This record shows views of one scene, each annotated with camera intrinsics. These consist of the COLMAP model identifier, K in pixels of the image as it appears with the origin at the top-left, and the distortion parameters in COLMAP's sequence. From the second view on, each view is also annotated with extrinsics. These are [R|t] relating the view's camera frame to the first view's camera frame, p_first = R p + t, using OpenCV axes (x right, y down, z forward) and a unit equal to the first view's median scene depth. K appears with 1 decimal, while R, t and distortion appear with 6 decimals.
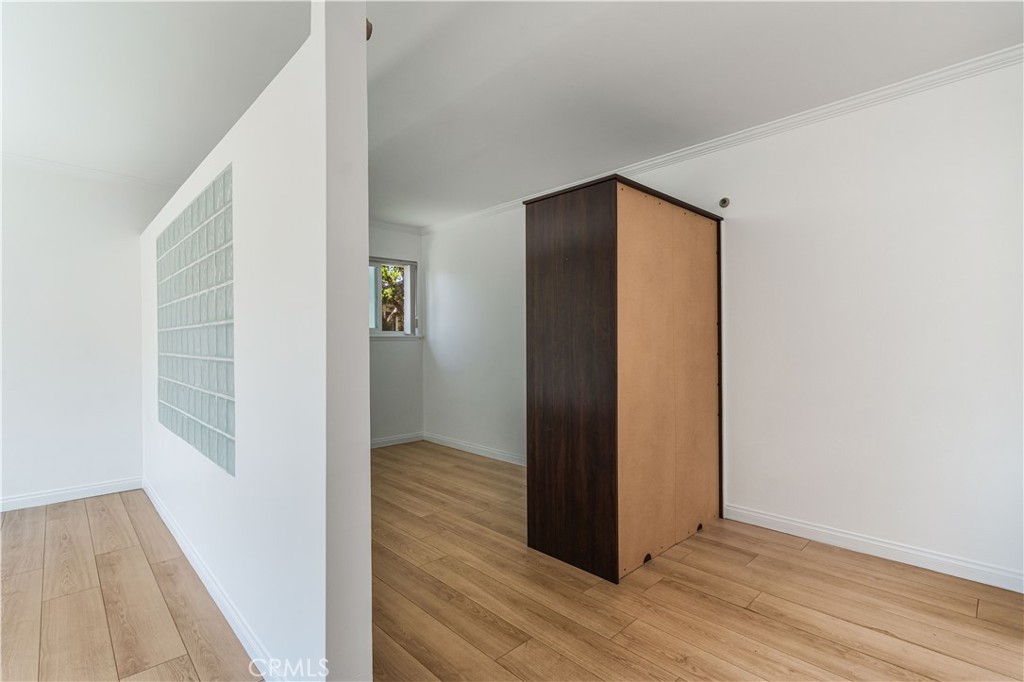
lens RADIAL K [[470.1, 0, 506.3], [0, 470.1, 343.4], [0, 0, 1]] dist [-0.001172, -0.000061]
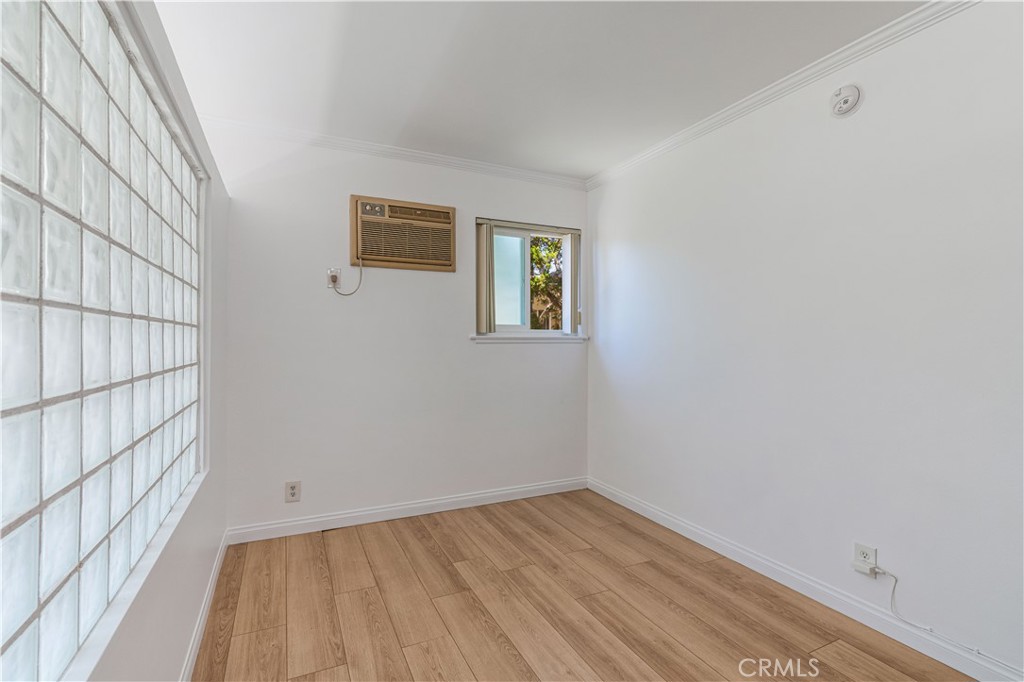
lens RADIAL K [[470.1, 0, 506.3], [0, 470.1, 343.4], [0, 0, 1]] dist [-0.001172, -0.000061]
pose [[0.948840, 0.010824, -0.315572, -0.075706], [-0.011268, 0.999936, 0.000417, -0.005263], [0.315556, 0.003160, 0.948902, 0.317333]]
